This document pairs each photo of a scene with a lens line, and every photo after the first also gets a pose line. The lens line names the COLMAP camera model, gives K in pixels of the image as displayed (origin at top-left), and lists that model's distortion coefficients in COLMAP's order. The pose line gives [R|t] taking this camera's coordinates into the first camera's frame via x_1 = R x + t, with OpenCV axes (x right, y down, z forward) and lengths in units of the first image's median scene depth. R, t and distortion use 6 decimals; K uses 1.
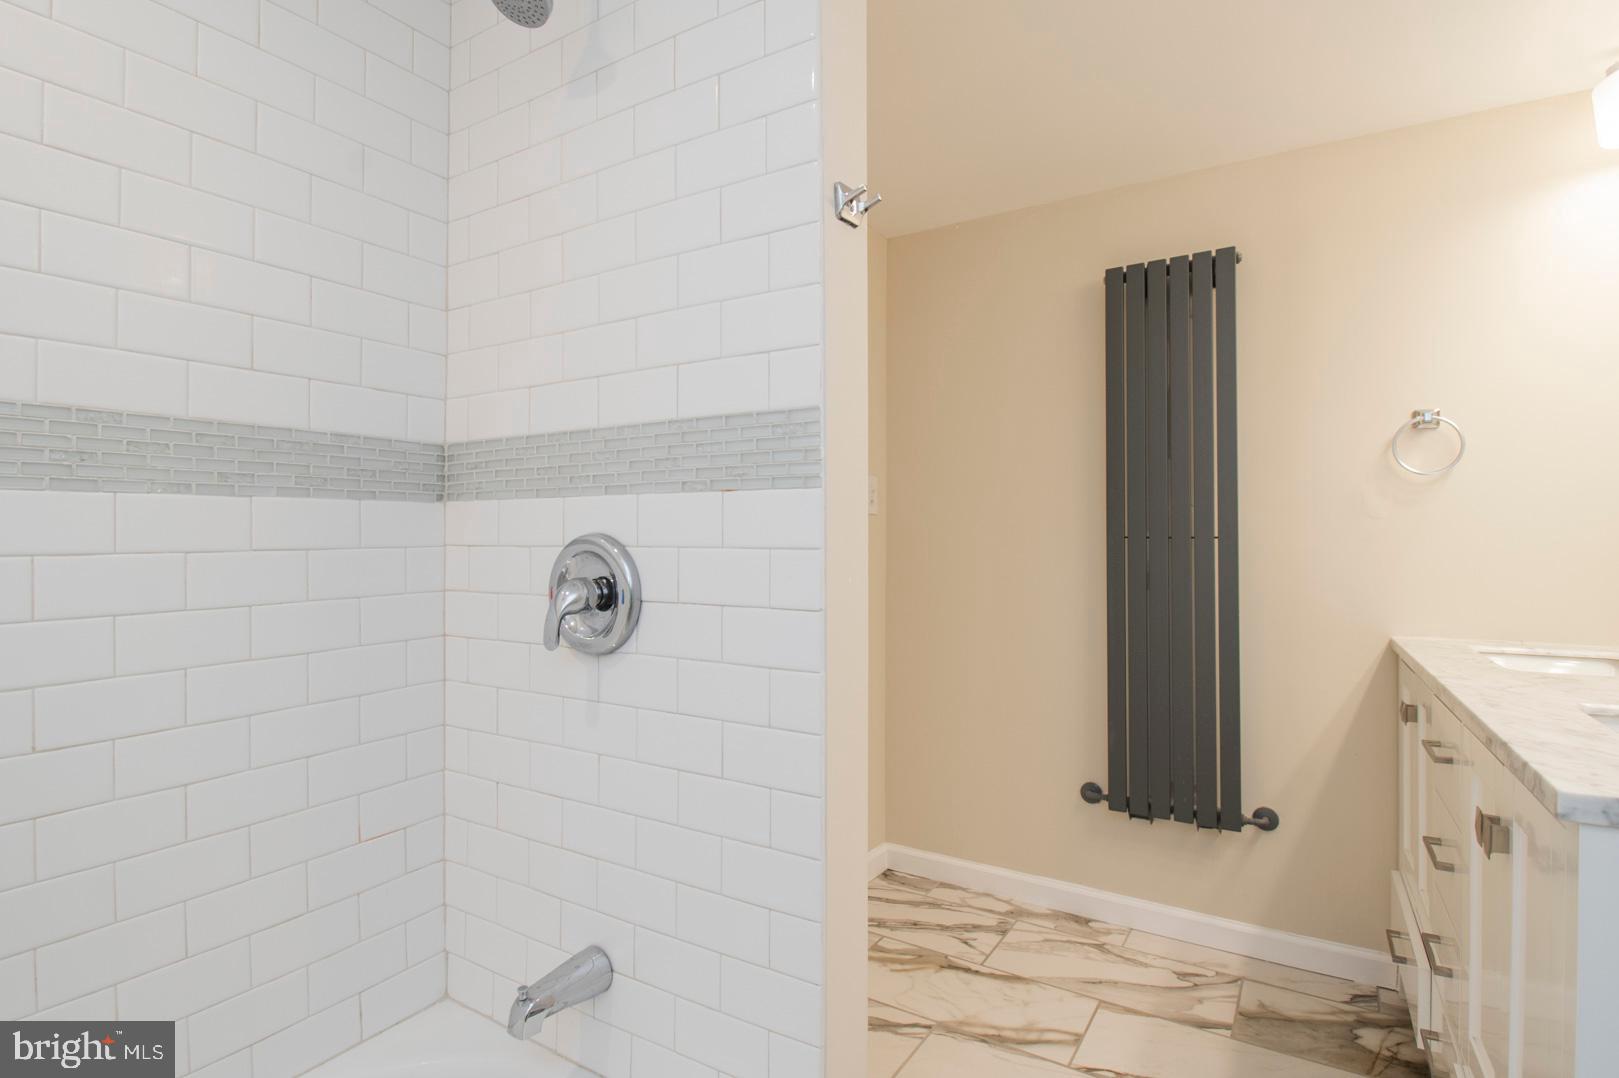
lens RADIAL K [[789.9, 0, 845.9], [0, 789.9, 534.3], [0, 0, 1]] dist [0.000036, -0.011585]
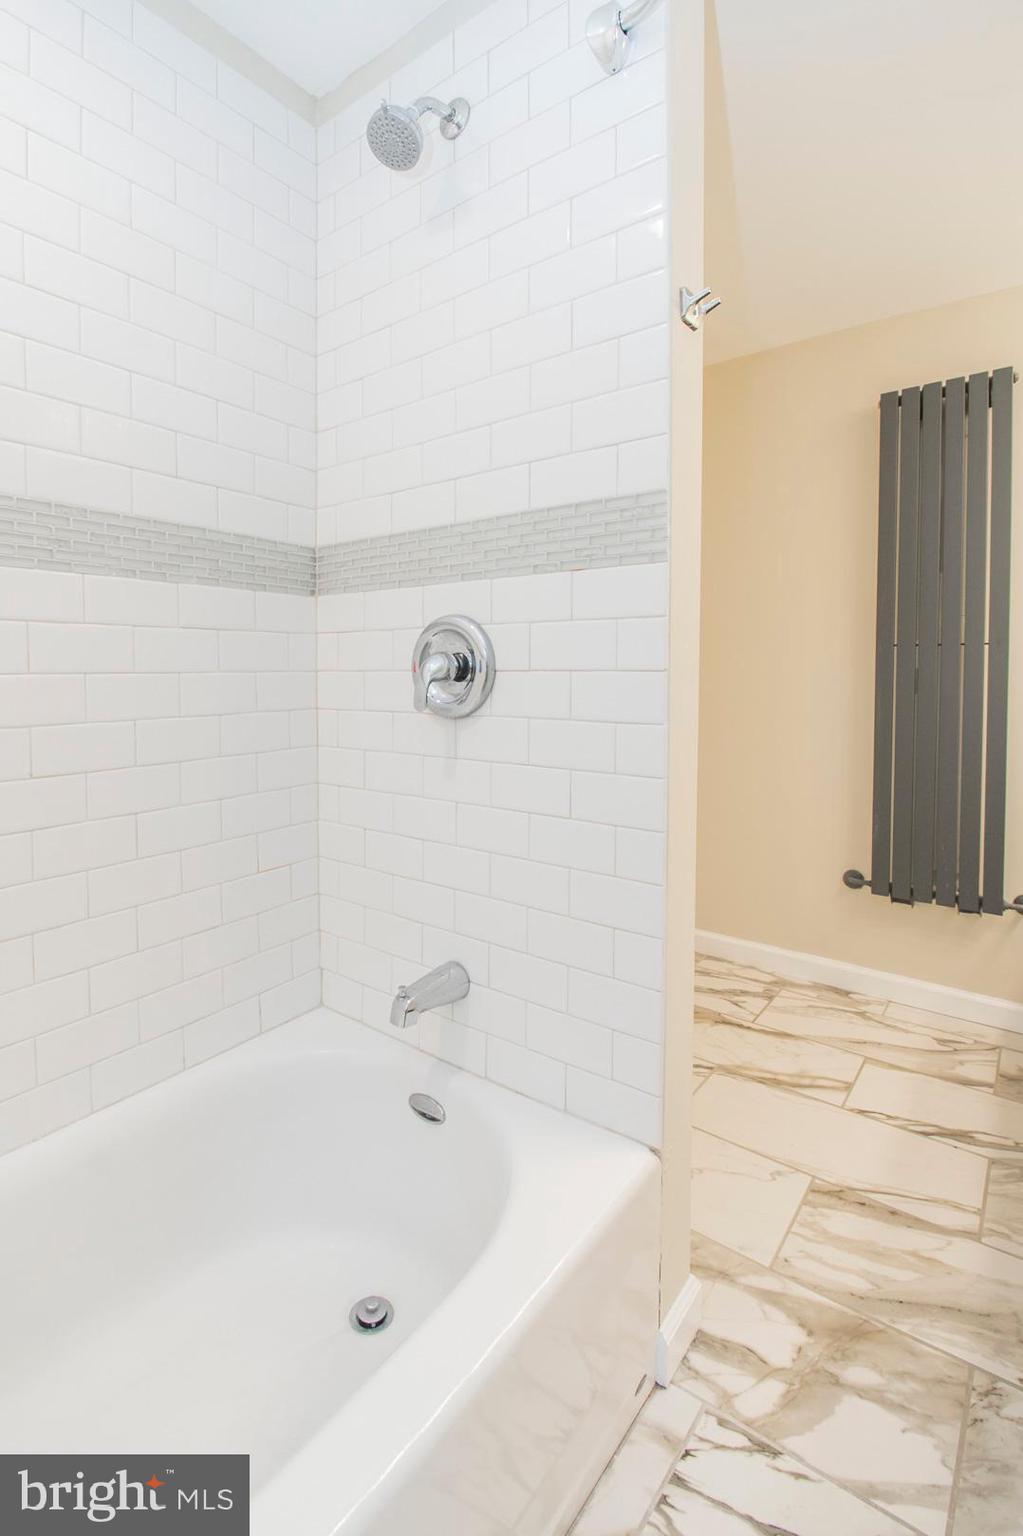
lens RADIAL K [[702.0, 0, 510.7], [0, 702.0, 699.9], [0, 0, 1]] dist [0.001074, -0.014878]
pose [[0.993500, 0.010568, -0.113341, -0.100329], [-0.005668, 0.999039, 0.043467, 0.069743], [0.113691, -0.042542, 0.992605, -0.022491]]
